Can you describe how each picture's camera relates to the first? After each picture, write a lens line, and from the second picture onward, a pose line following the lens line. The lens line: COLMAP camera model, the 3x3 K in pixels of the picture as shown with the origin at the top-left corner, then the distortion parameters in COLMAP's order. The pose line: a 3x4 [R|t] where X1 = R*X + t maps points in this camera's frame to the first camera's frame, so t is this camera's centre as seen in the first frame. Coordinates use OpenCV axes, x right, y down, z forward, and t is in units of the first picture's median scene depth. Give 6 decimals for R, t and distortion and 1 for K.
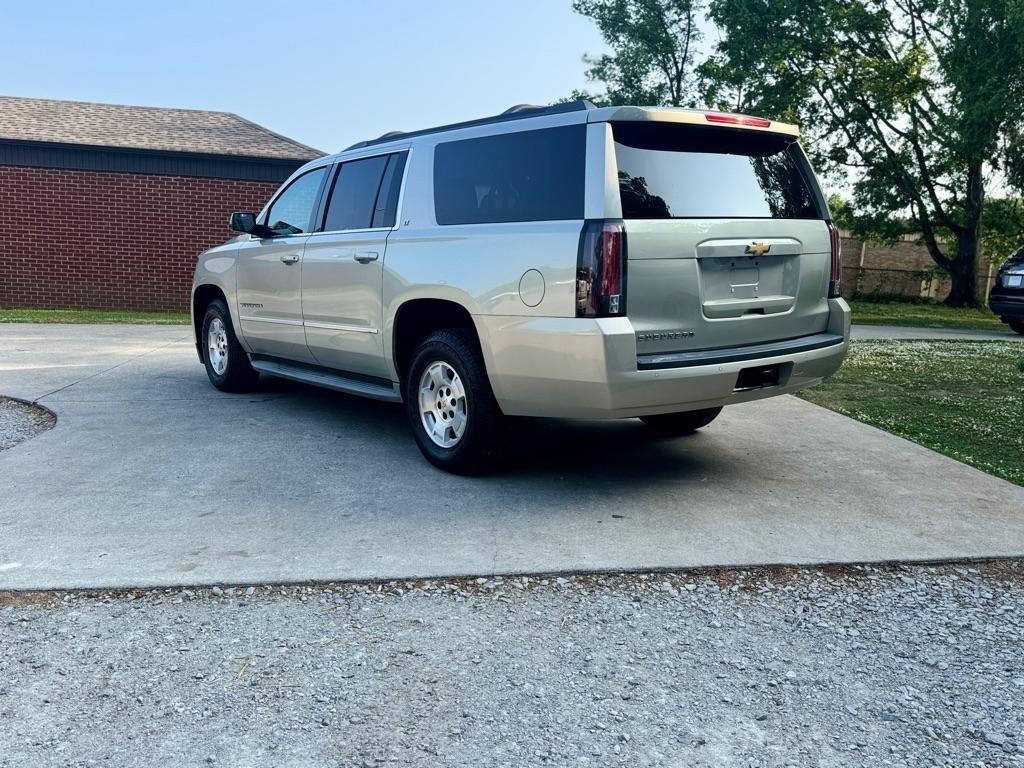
lens RADIAL K [[870.4, 0, 511.4], [0, 870.4, 377.4], [0, 0, 1]] dist [0.104510, -0.170148]
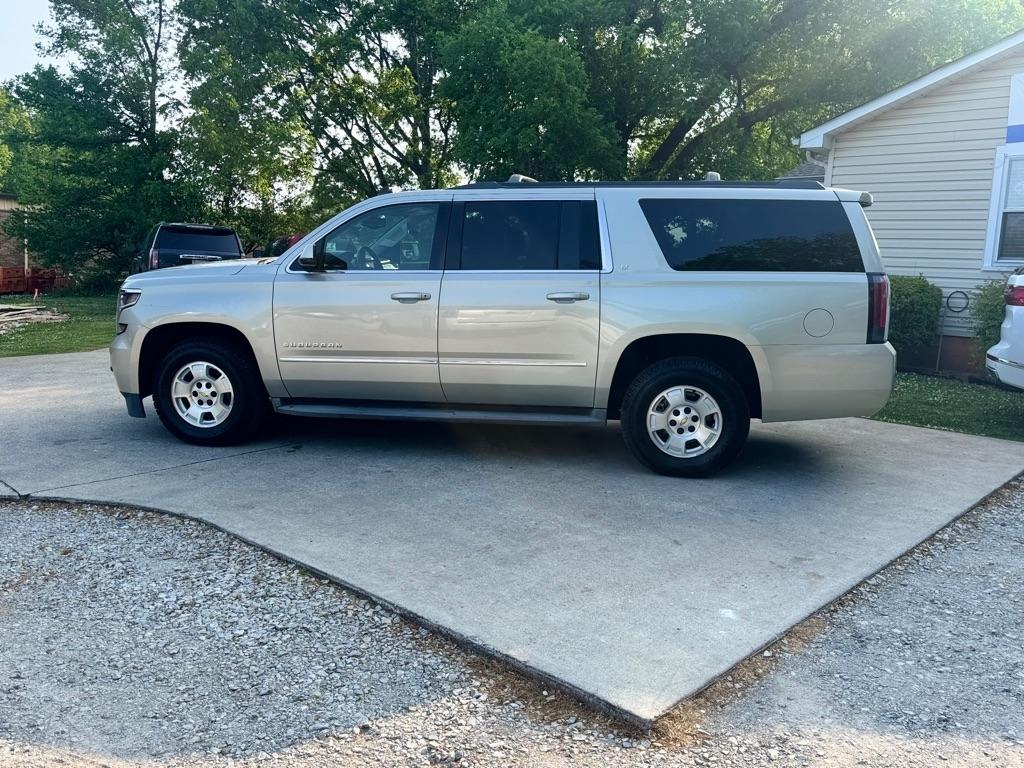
lens RADIAL K [[870.4, 0, 502.0], [0, 870.4, 381.2], [0, 0, 1]] dist [0.104510, -0.170148]
pose [[0.757995, -0.094706, 0.645349, -1.056194], [0.082595, 0.995375, 0.049061, -0.104900], [-0.647010, 0.016115, 0.762311, 0.258887]]
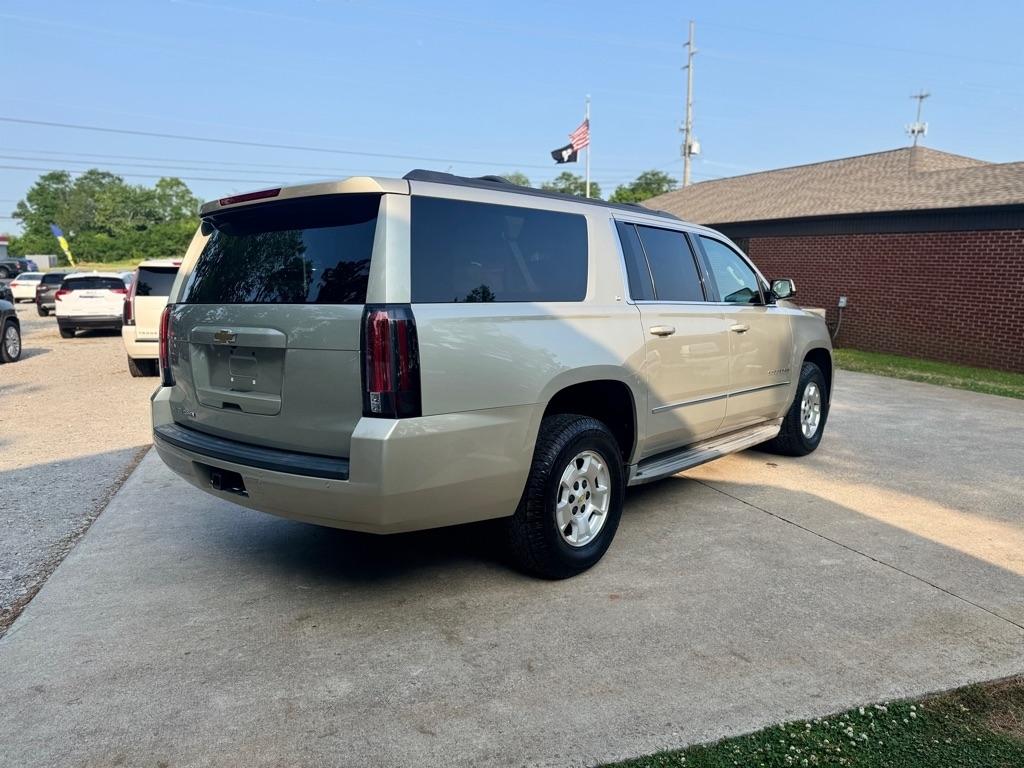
lens RADIAL K [[726.8, 0, 520.3], [0, 726.8, 381.5], [0, 0, 1]] dist [0.046604, -0.062466]
pose [[0.209829, 0.119663, -0.970388, 0.978534], [-0.143379, 0.985519, 0.090525, -0.193006], [0.967168, 0.120138, 0.223948, 1.026958]]
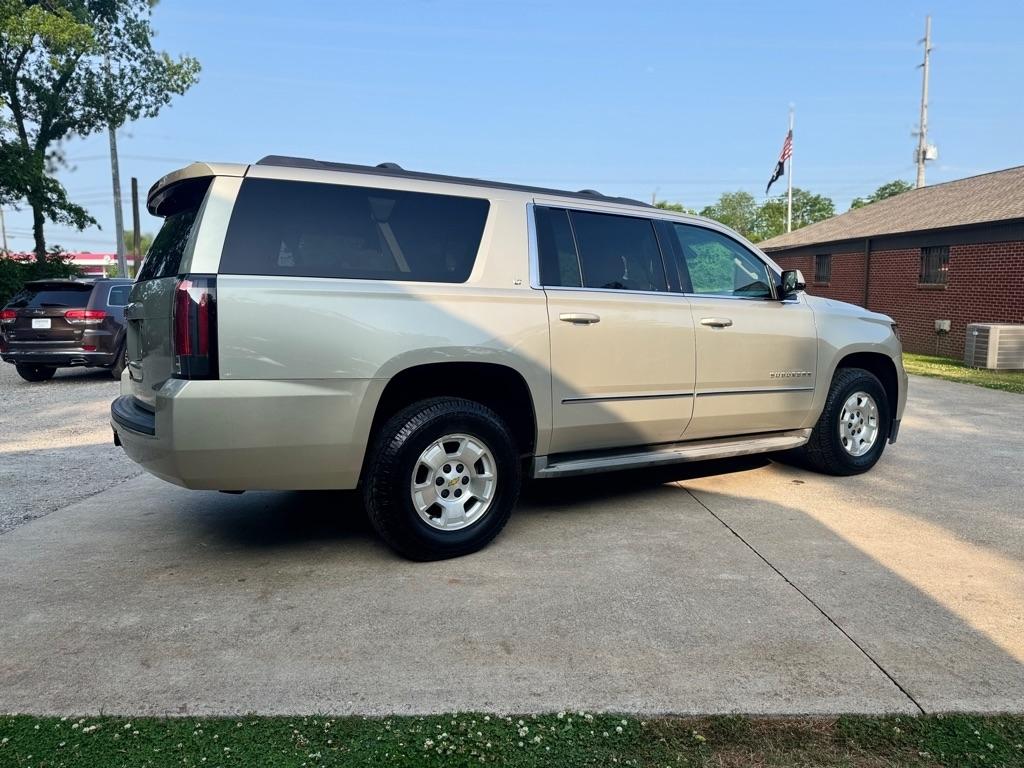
lens RADIAL K [[726.8, 0, 518.0], [0, 726.8, 379.7], [0, 0, 1]] dist [0.046604, -0.062466]
pose [[-0.091932, 0.087097, -0.991949, 0.997858], [-0.148152, 0.983884, 0.100119, -0.202043], [0.984682, 0.156163, -0.077547, 1.391332]]
